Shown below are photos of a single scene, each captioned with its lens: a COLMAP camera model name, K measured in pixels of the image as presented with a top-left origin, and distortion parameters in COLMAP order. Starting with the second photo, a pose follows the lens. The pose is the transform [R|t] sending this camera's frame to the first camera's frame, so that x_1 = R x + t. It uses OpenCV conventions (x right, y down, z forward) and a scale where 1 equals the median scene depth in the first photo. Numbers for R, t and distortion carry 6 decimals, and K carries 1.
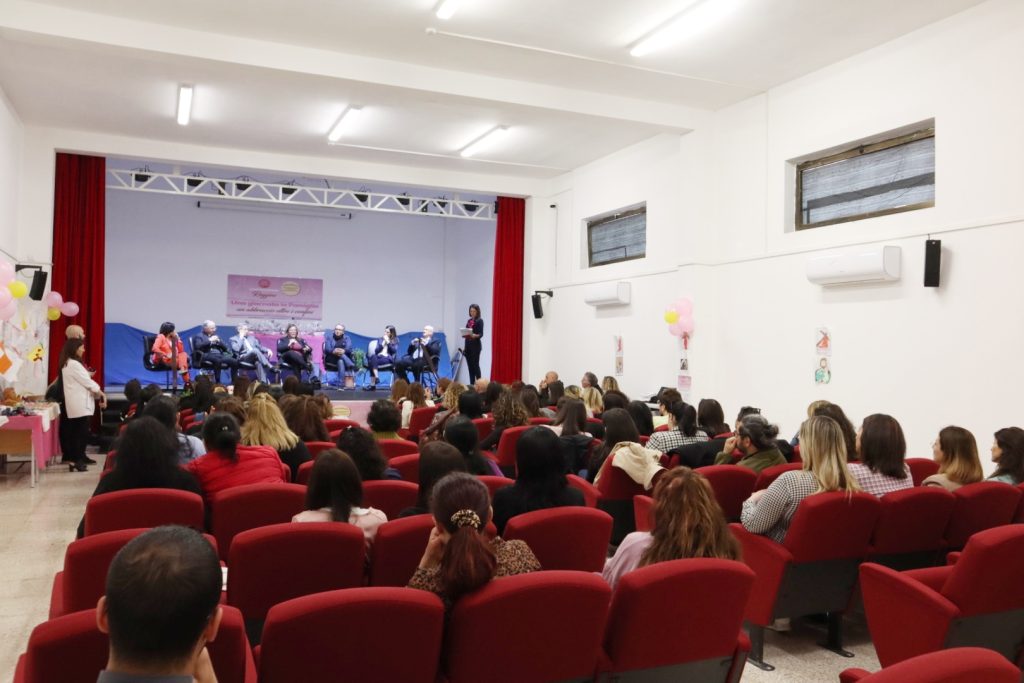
lens RADIAL K [[847.4, 0, 512.0], [0, 847.4, 341.5], [0, 0, 1]] dist [-0.088903, 0.118564]
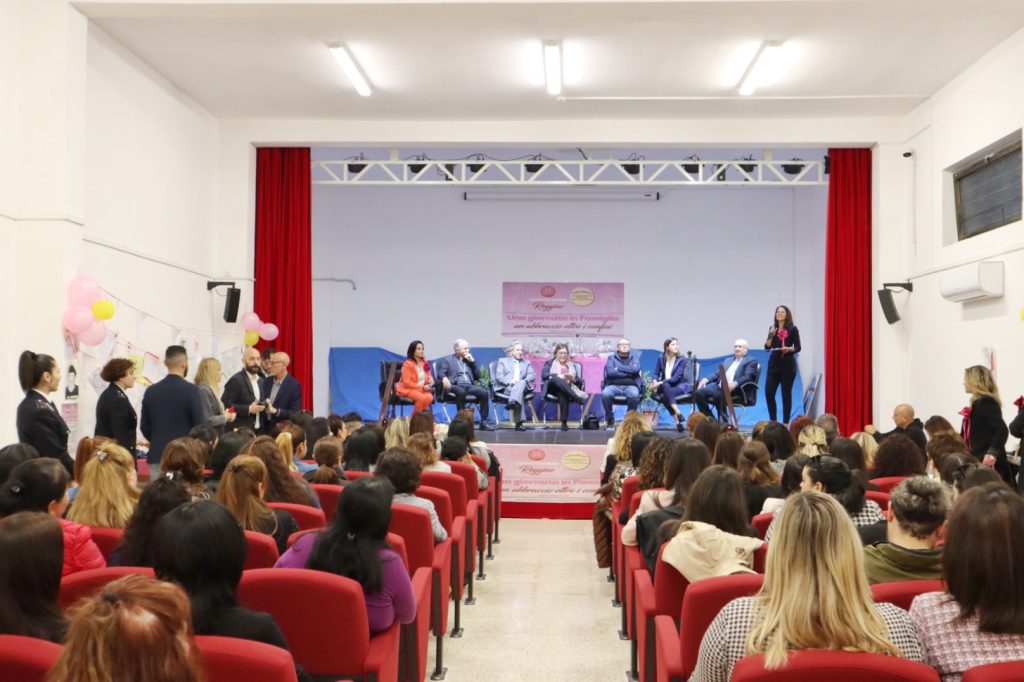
lens RADIAL K [[1094.0, 0, 512.0], [0, 1094.0, 341.0], [0, 0, 1]] dist [-0.021160, 0.026655]
pose [[0.900243, -0.027520, -0.434516, 0.144176], [0.017804, 0.999492, -0.026418, 0.003273], [0.435023, 0.016047, 0.900276, 0.103227]]
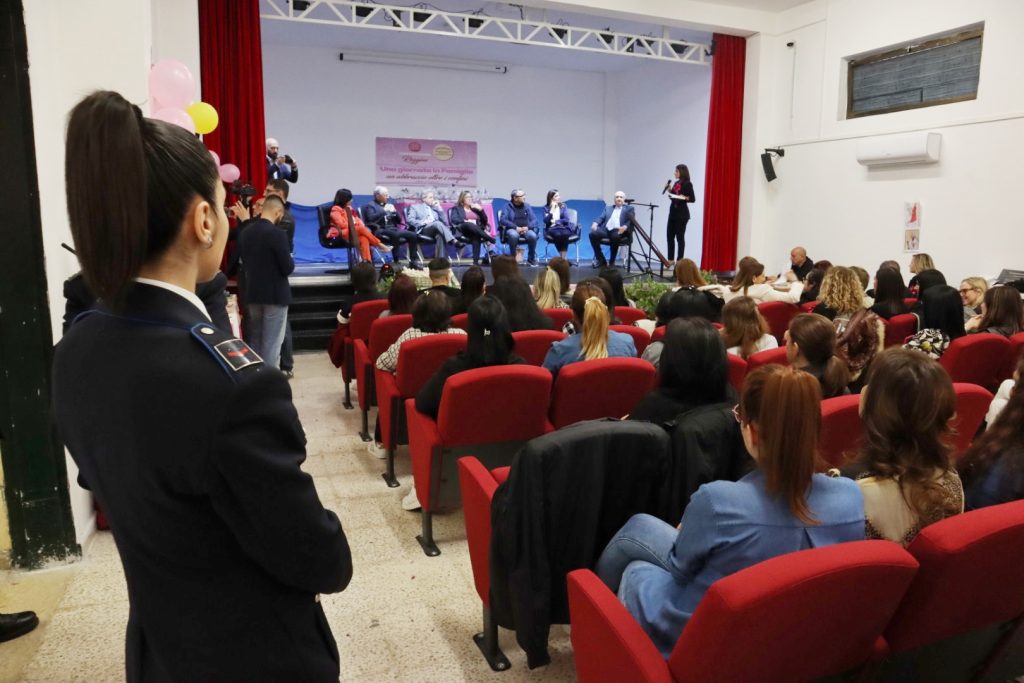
lens RADIAL K [[710.3, 0, 514.6], [0, 710.3, 345.1], [0, 0, 1]] dist [-0.129664, 0.083449]
pose [[0.999210, -0.002204, -0.039691, -0.204401], [0.009513, 0.982709, 0.184914, 0.001968], [0.038597, -0.185146, 0.981953, 0.295265]]
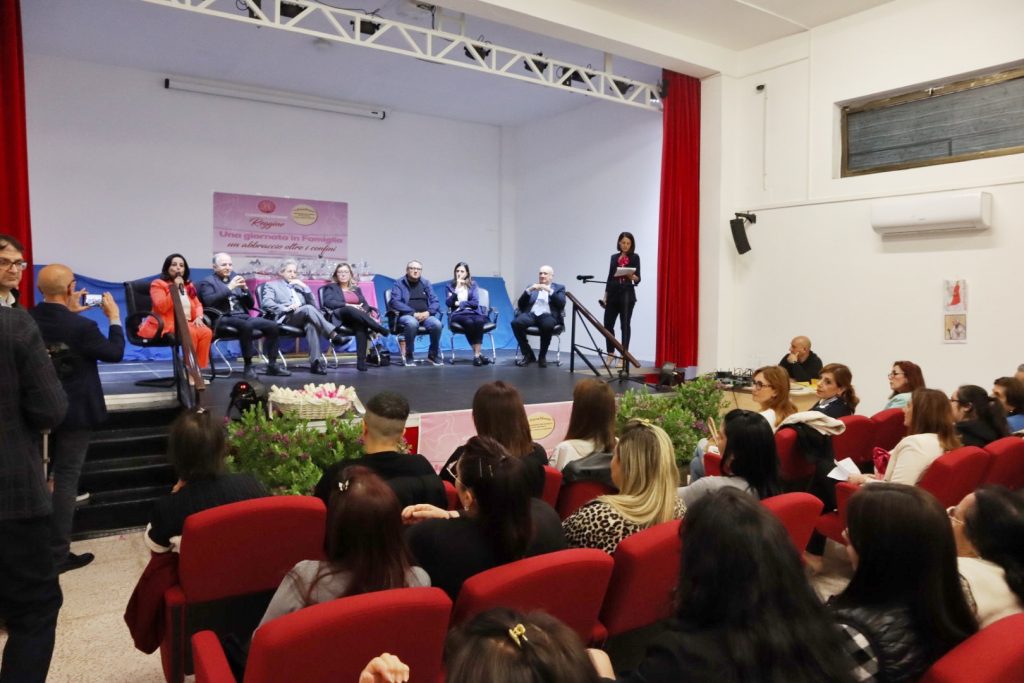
lens RADIAL K [[710.3, 0, 514.6], [0, 710.3, 345.1], [0, 0, 1]] dist [-0.129664, 0.083449]
pose [[0.982102, -0.019797, 0.187305, -0.263299], [0.004944, 0.996828, 0.079437, -0.000613], [-0.188283, -0.077089, 0.979085, 0.510930]]
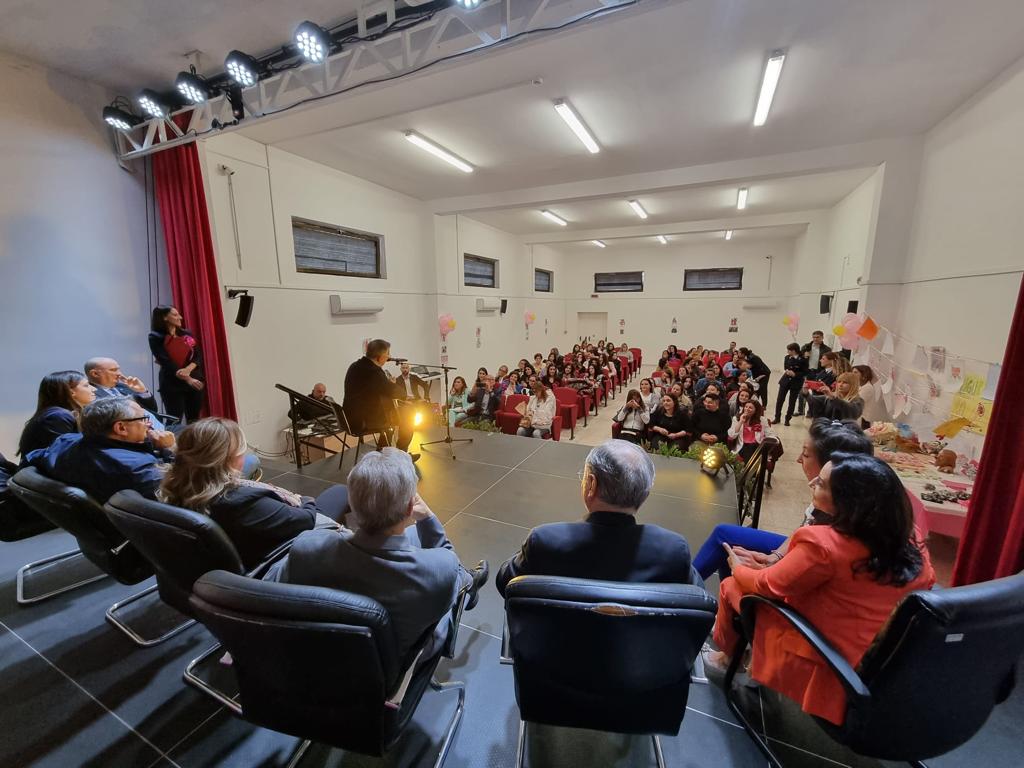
lens RADIAL K [[418.6, 0, 512.0], [0, 418.6, 384.0], [0, 0, 1]] dist [0.000262, -0.000092]
pose [[-0.663172, -0.151684, 0.732935, -0.432529], [-0.018165, 0.982223, 0.186839, -0.054524], [-0.748246, 0.110592, -0.654138, 1.134851]]
